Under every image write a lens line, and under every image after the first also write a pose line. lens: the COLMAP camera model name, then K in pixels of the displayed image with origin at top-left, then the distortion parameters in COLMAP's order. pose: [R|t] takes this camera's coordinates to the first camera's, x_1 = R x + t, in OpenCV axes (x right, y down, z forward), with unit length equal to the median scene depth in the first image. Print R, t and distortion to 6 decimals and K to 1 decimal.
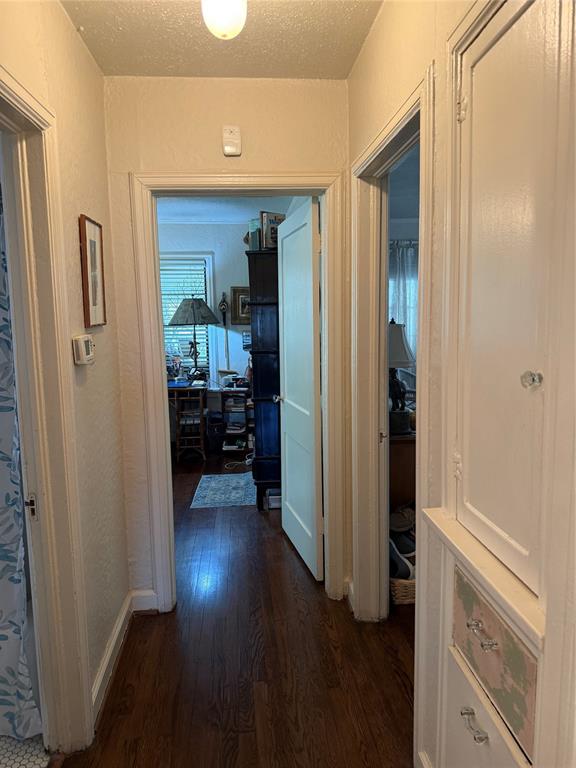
lens RADIAL K [[546.8, 0, 293.6], [0, 546.8, 381.7], [0, 0, 1]] dist [0.074632, -0.100020]
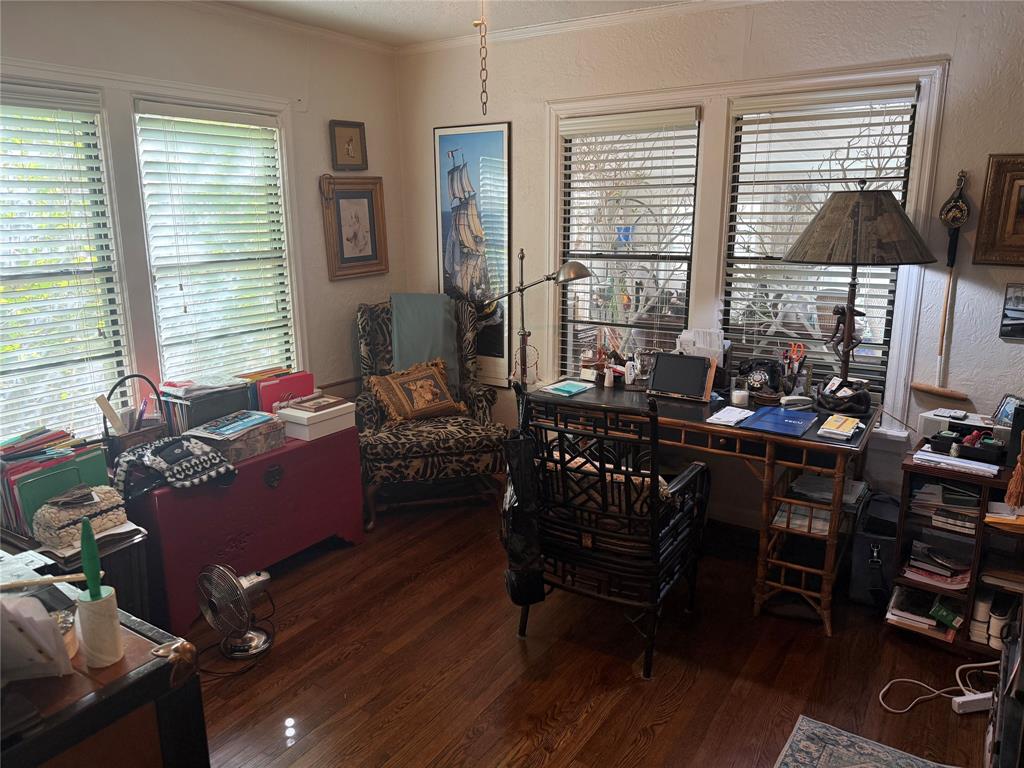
lens RADIAL K [[729.1, 0, 513.3], [0, 729.1, 378.5], [0, 0, 1]] dist [0.074632, -0.100020]
pose [[0.789951, 0.149387, -0.594694, -0.056092], [-0.089791, 0.987596, 0.128812, -0.070238], [0.606560, -0.048356, 0.793566, 0.461451]]
